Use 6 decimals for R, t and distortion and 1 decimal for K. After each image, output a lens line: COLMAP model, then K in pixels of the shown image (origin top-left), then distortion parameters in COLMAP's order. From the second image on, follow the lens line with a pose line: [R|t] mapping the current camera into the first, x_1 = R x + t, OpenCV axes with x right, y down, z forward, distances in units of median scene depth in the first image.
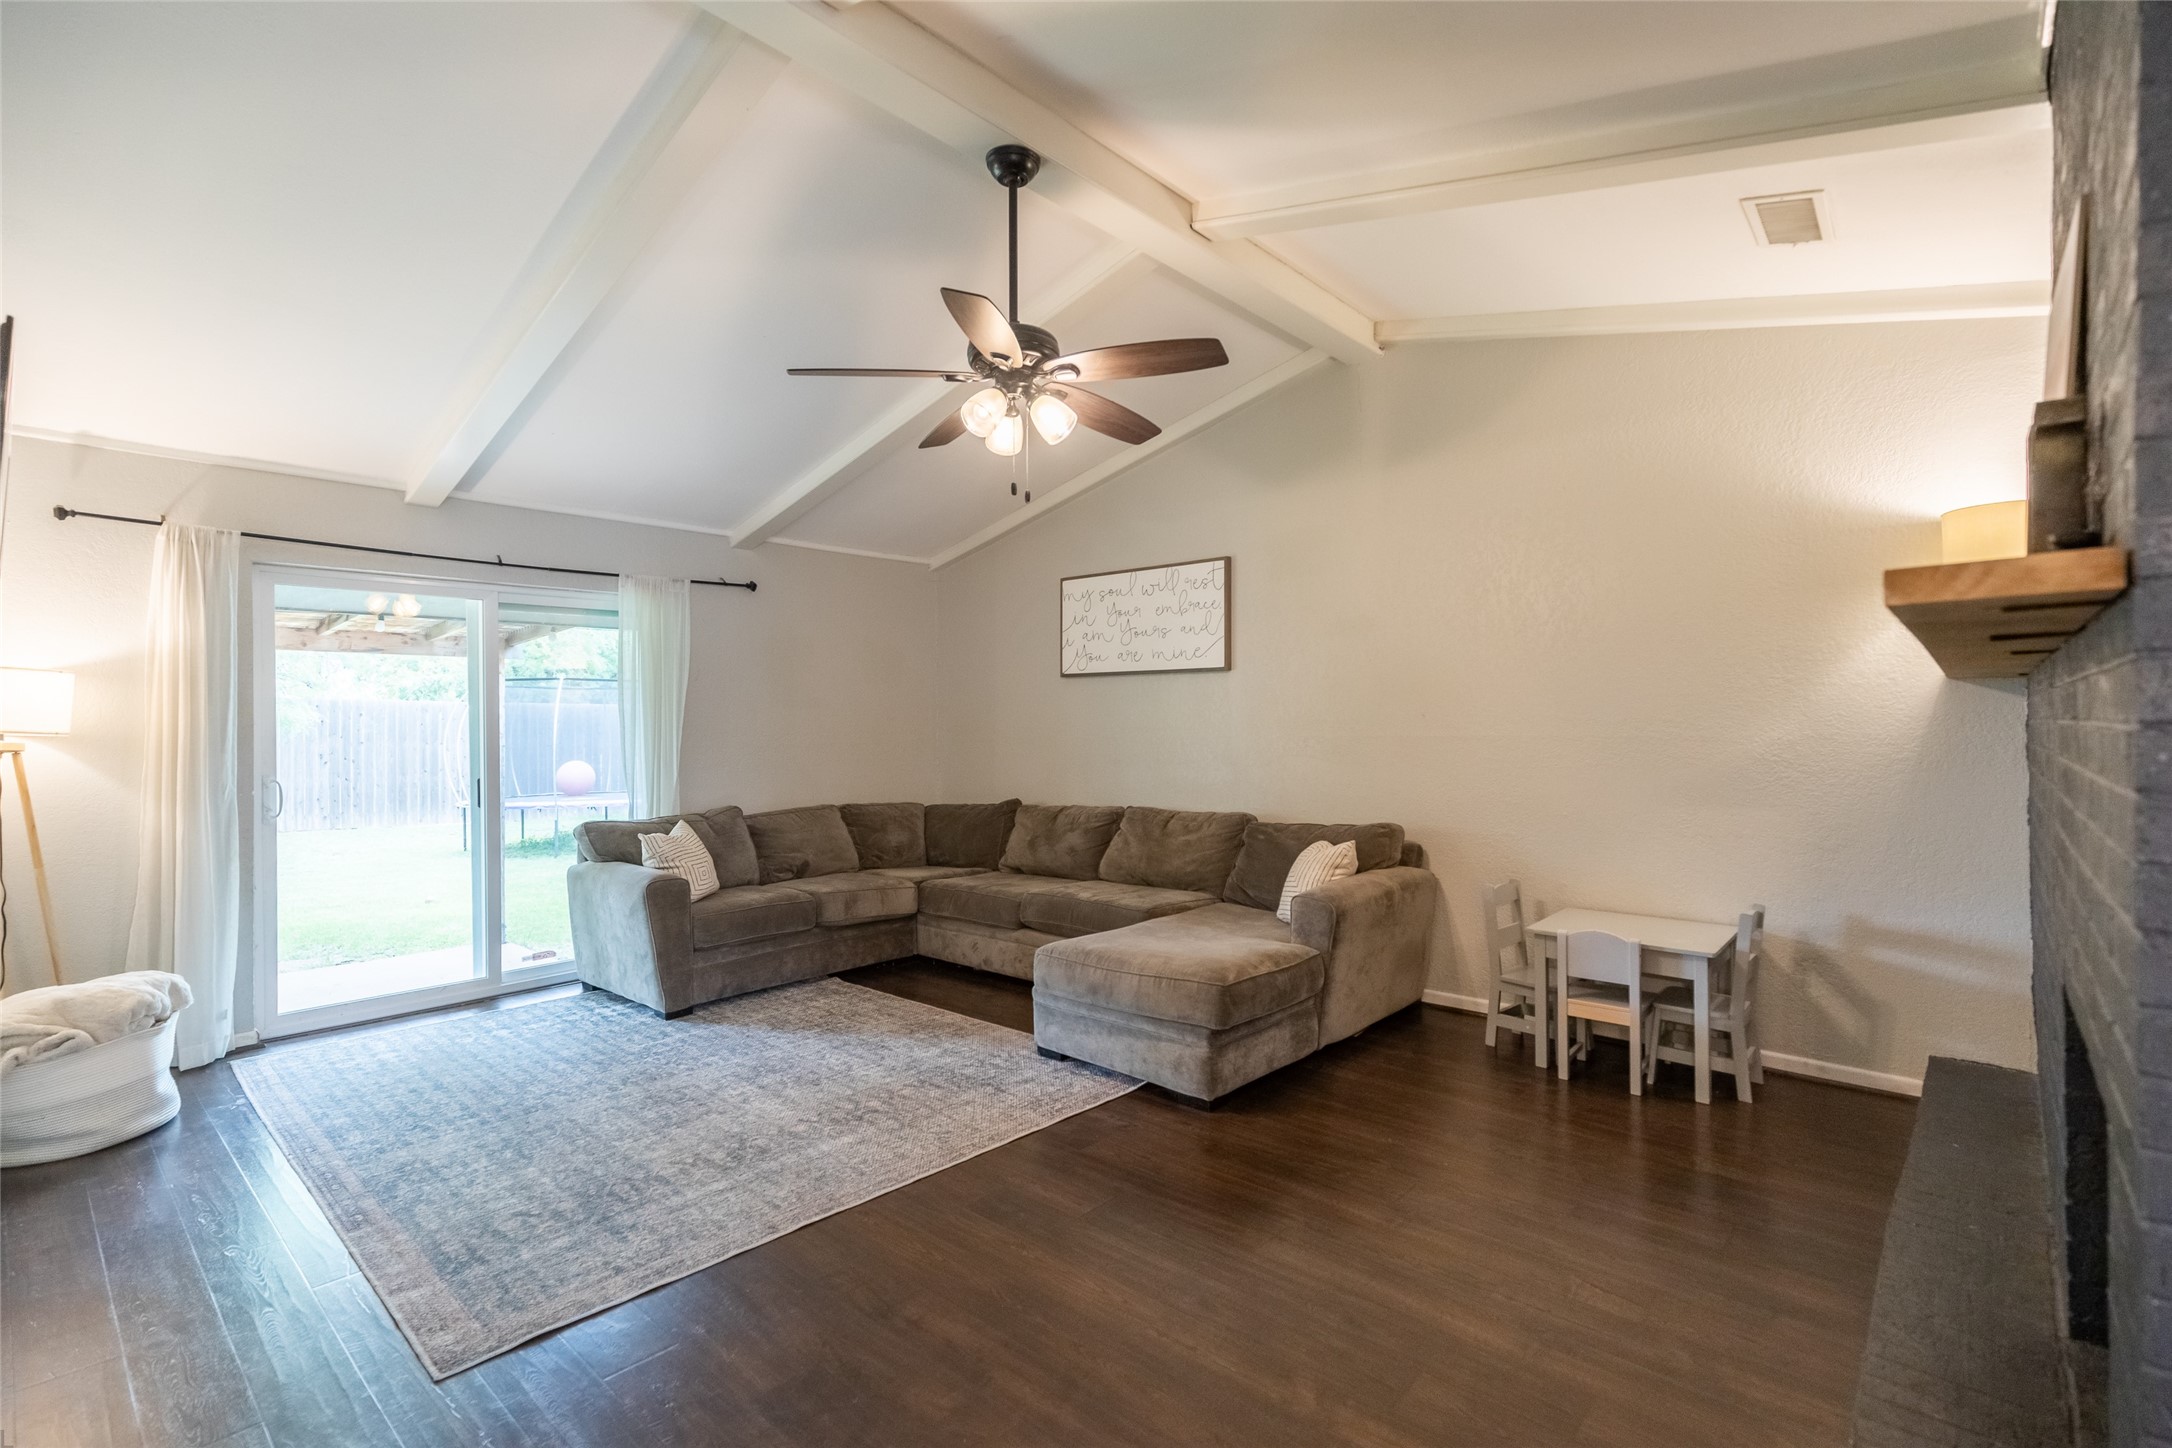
lens RADIAL K [[985.9, 0, 1075.6], [0, 985.9, 726.5], [0, 0, 1]] dist [0.011553, -0.000067]
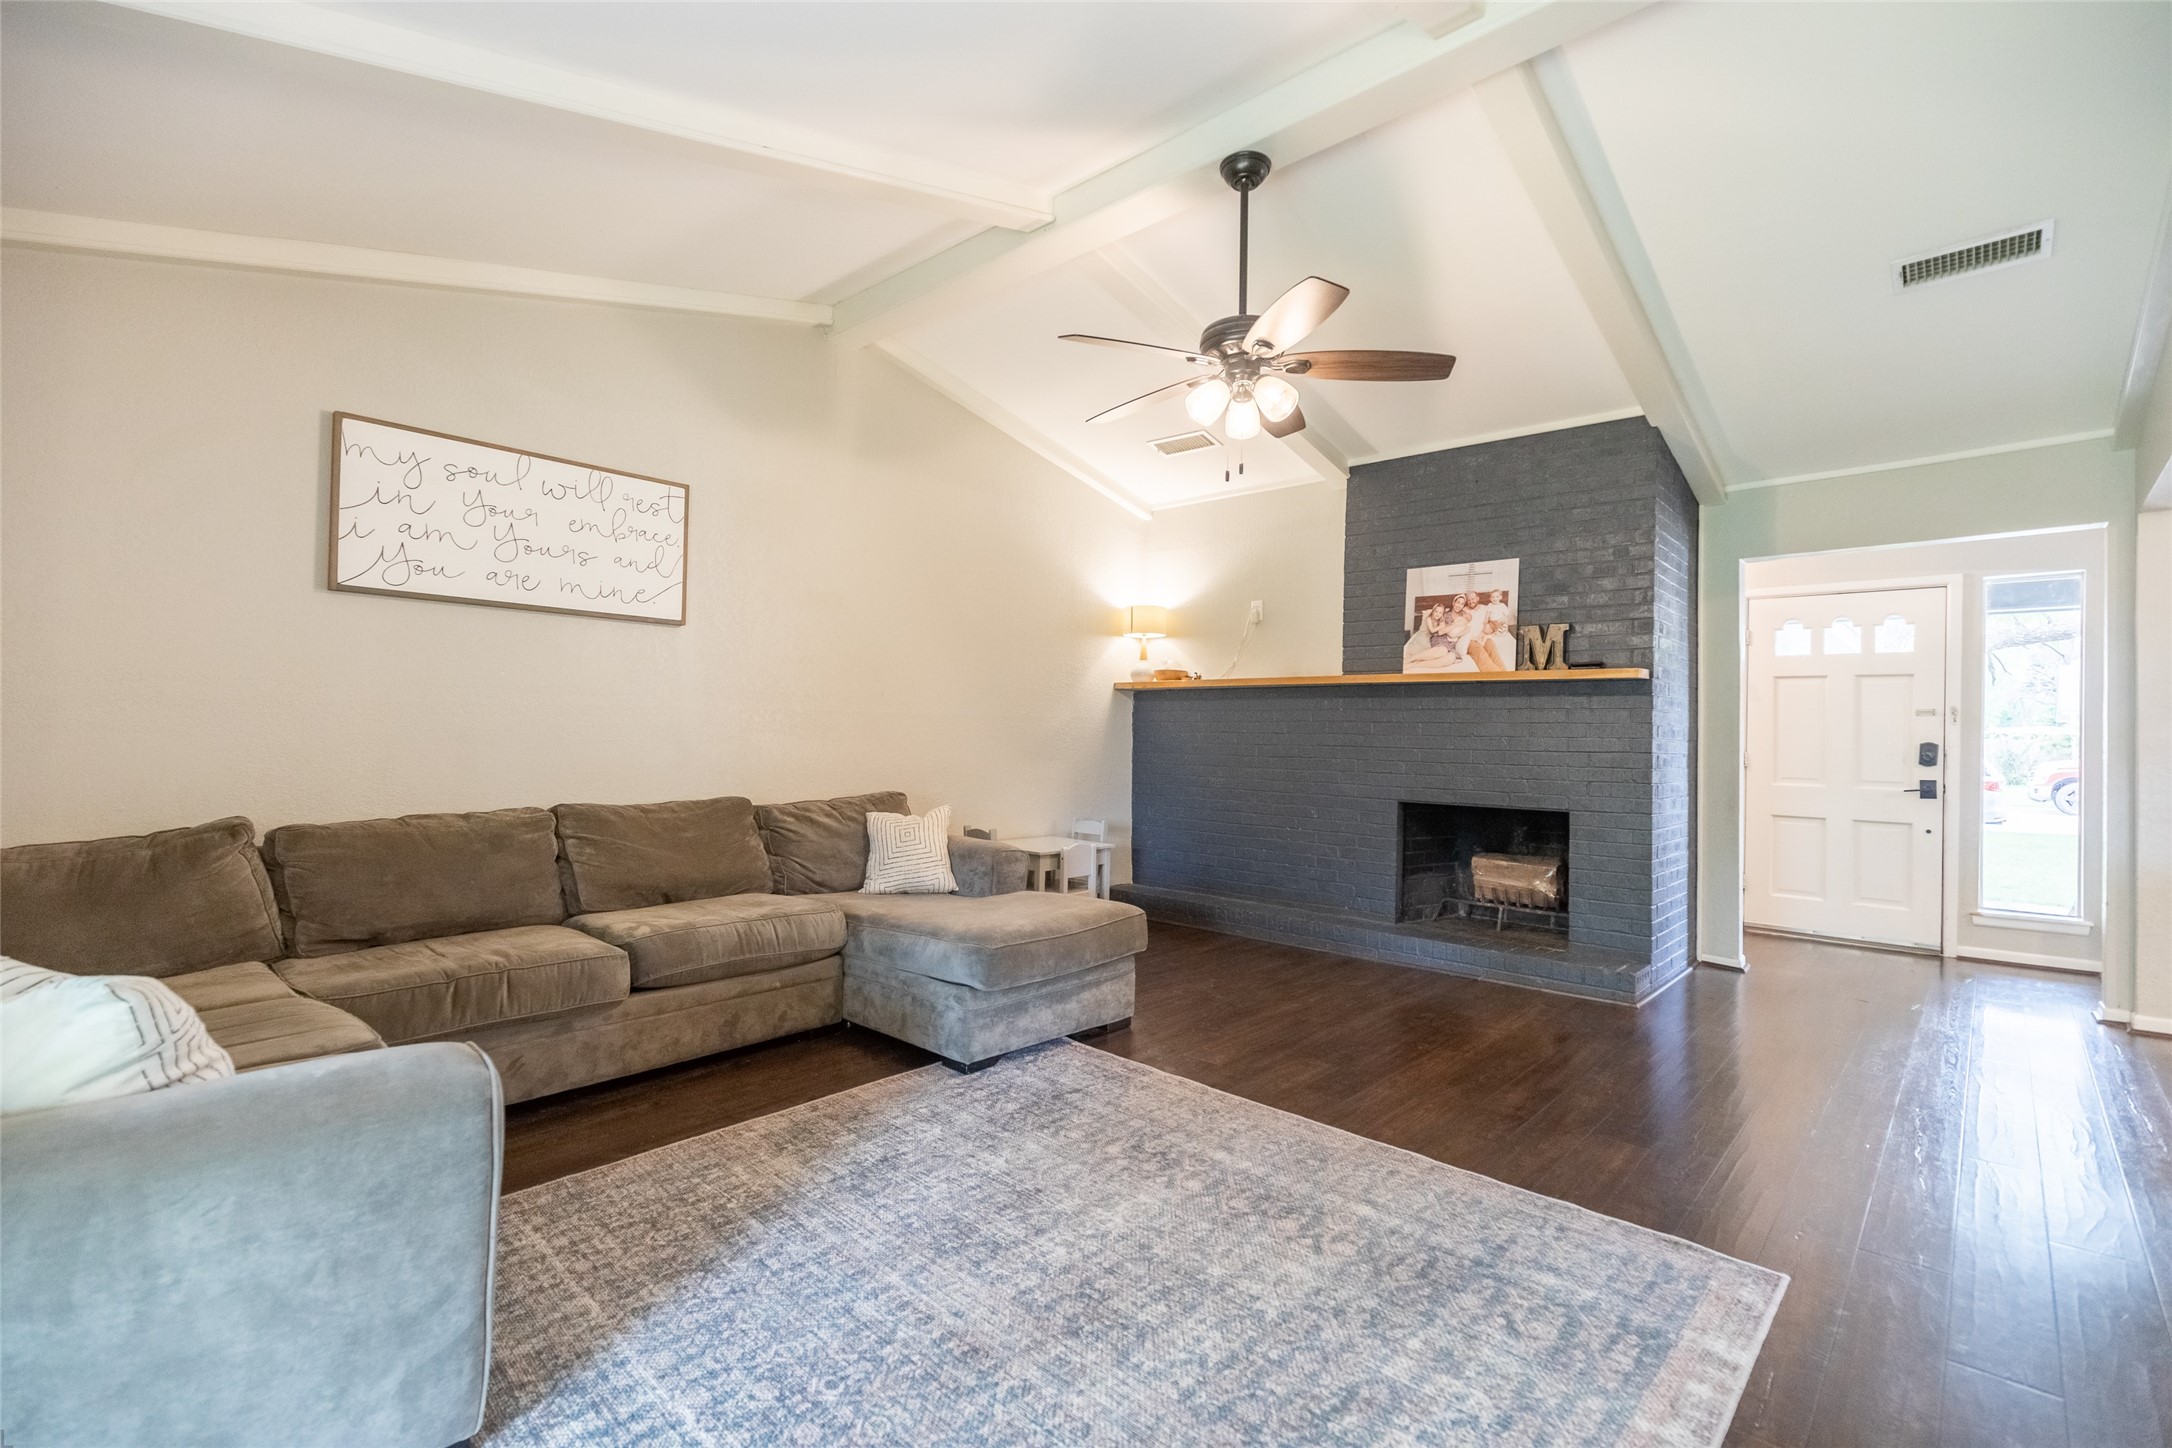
lens RADIAL K [[985.9, 0, 1075.4], [0, 985.9, 722.5], [0, 0, 1]] dist [0.011553, -0.000067]
pose [[0.006026, 0.021316, 0.999755, -0.950593], [-0.012965, 0.999690, -0.021237, 0.052574], [-0.999898, -0.012833, 0.006300, 0.972576]]
